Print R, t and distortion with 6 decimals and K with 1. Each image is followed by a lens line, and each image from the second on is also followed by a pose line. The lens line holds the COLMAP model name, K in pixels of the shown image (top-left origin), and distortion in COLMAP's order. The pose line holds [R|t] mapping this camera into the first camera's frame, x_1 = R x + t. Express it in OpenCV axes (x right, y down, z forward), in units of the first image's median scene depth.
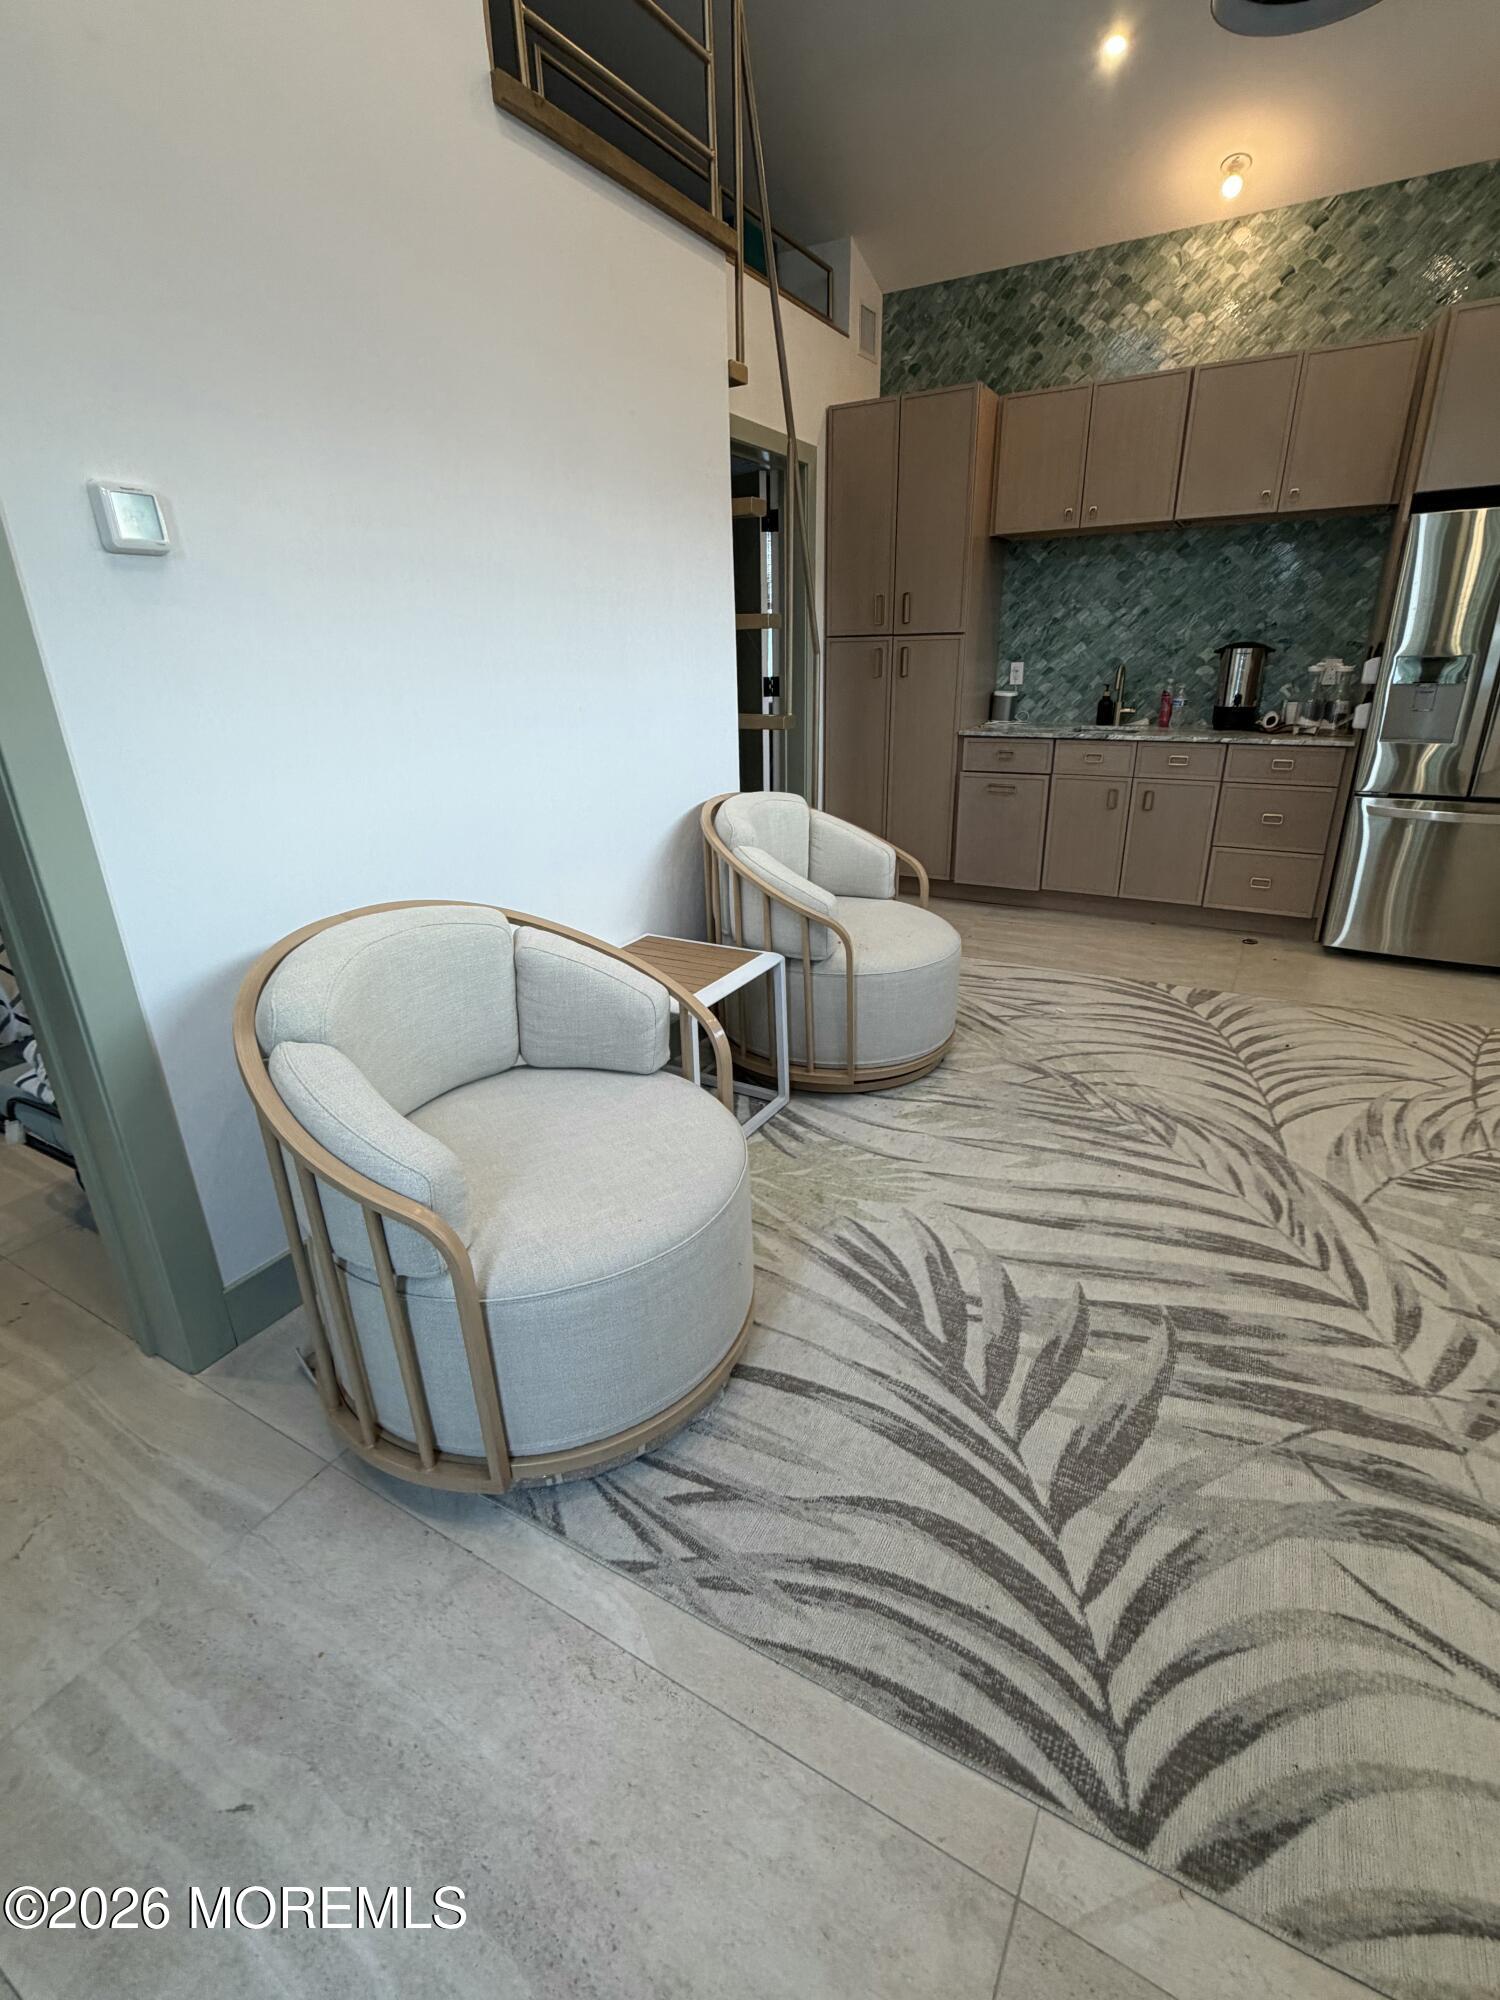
lens RADIAL K [[911.8, 0, 752.8], [0, 911.8, 992.3], [0, 0, 1]] dist [-0.002516, -0.001252]
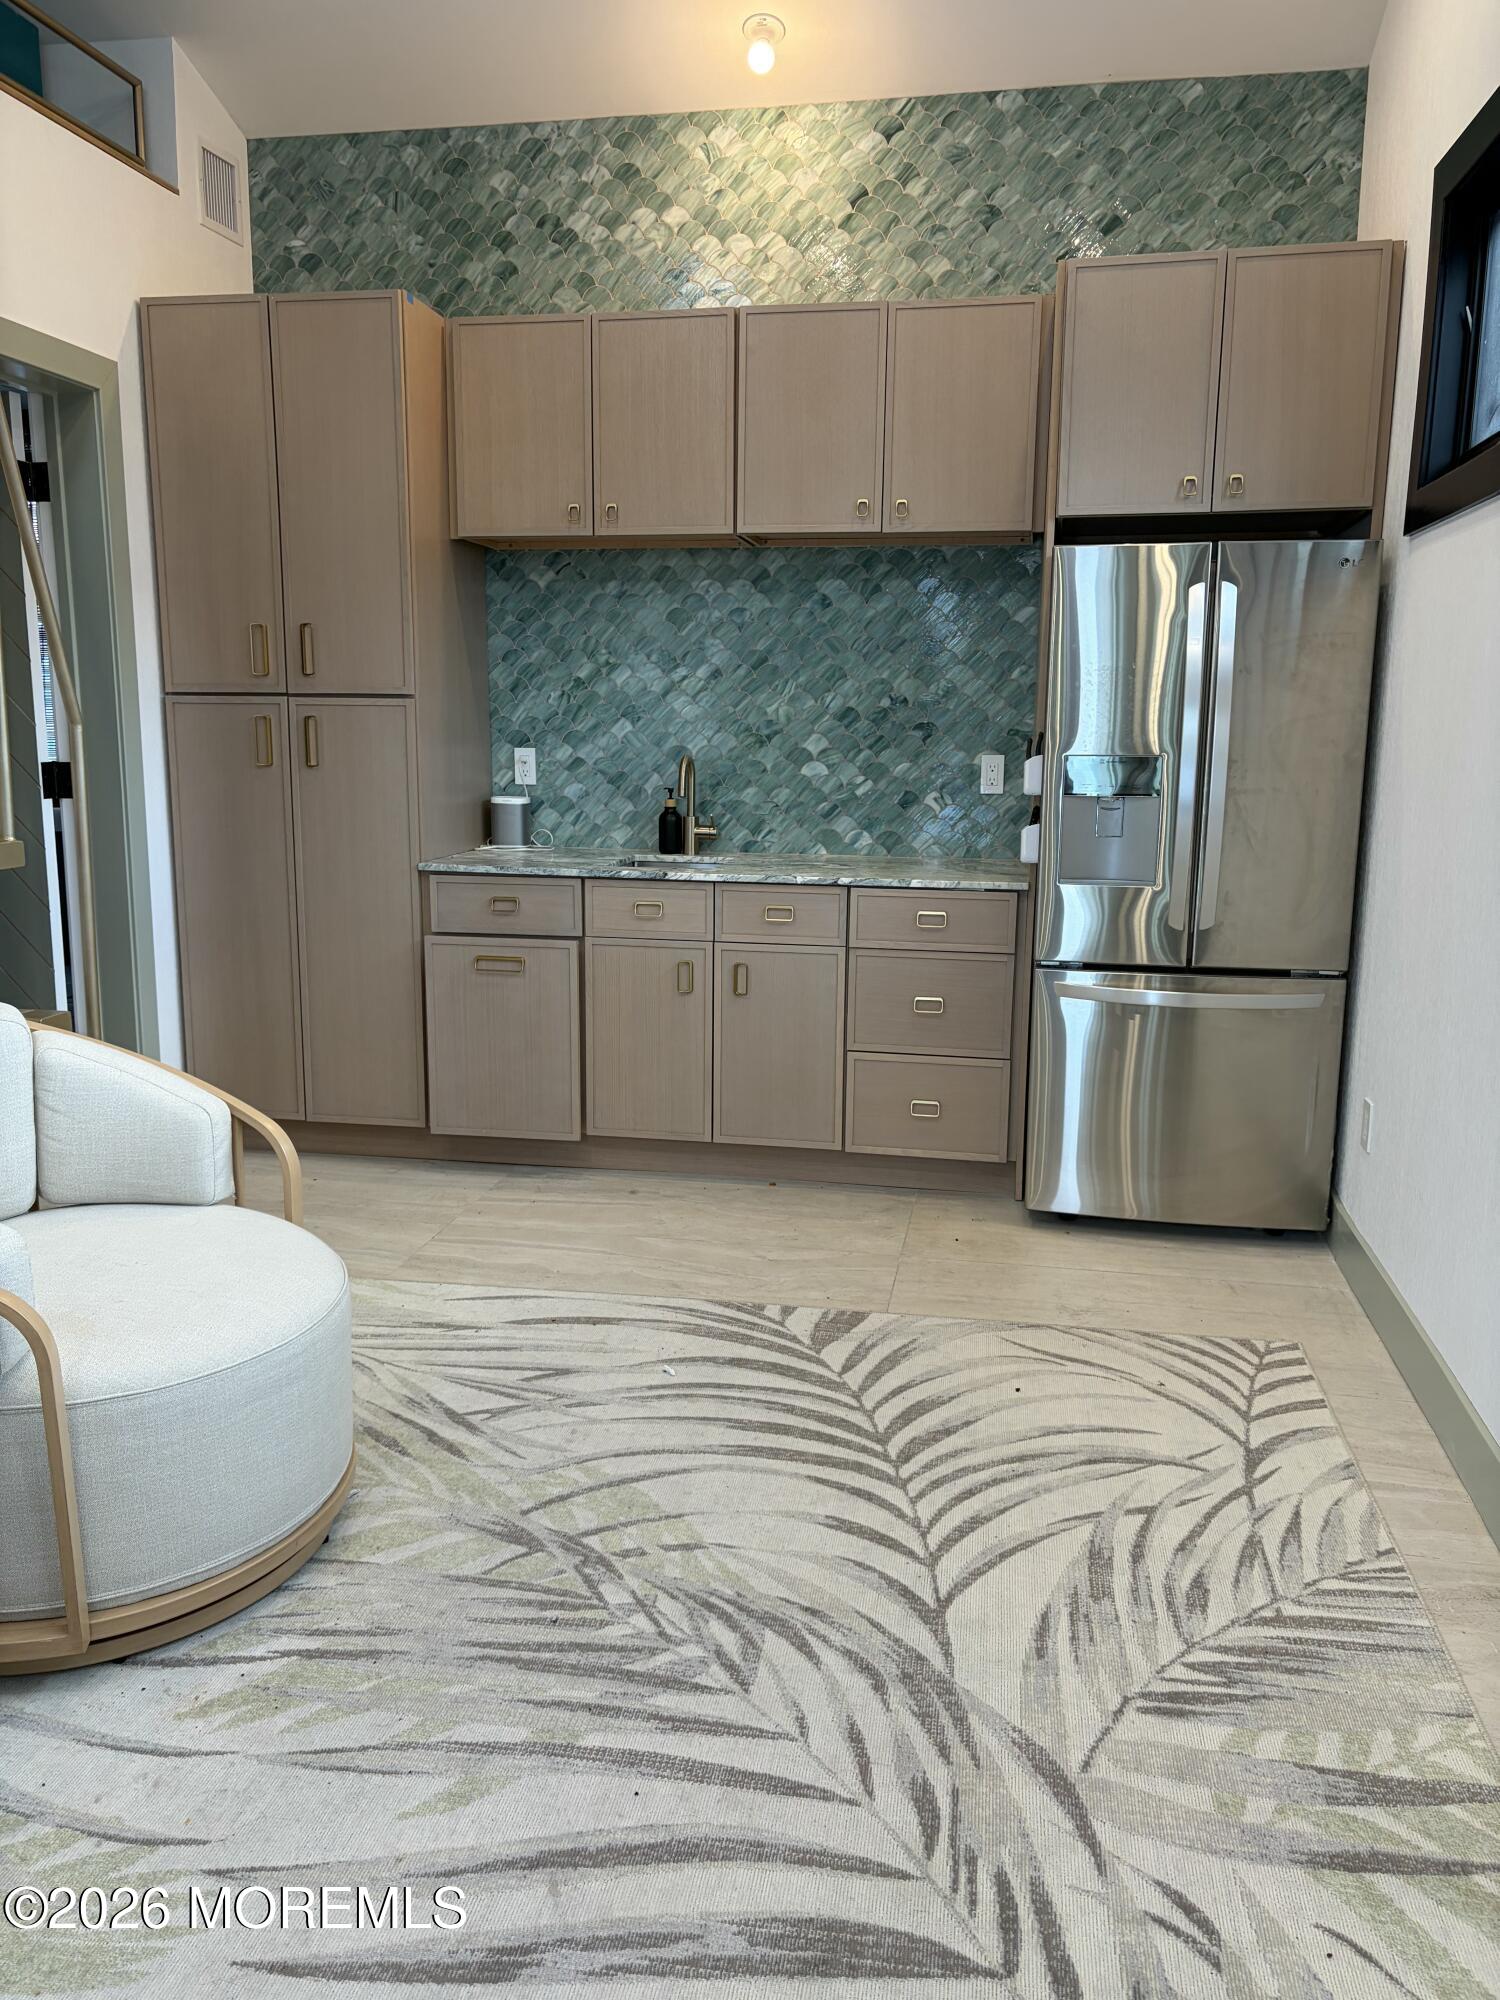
lens RADIAL K [[1541.8, 0, 752.2], [0, 1541.8, 1008.2], [0, 0, 1]] dist [0.024413, -0.038948]
pose [[0.938424, -0.032886, 0.343917, 0.115732], [0.092742, 0.982901, -0.159072, -0.039314], [-0.332805, 0.181173, 0.925428, 0.095949]]
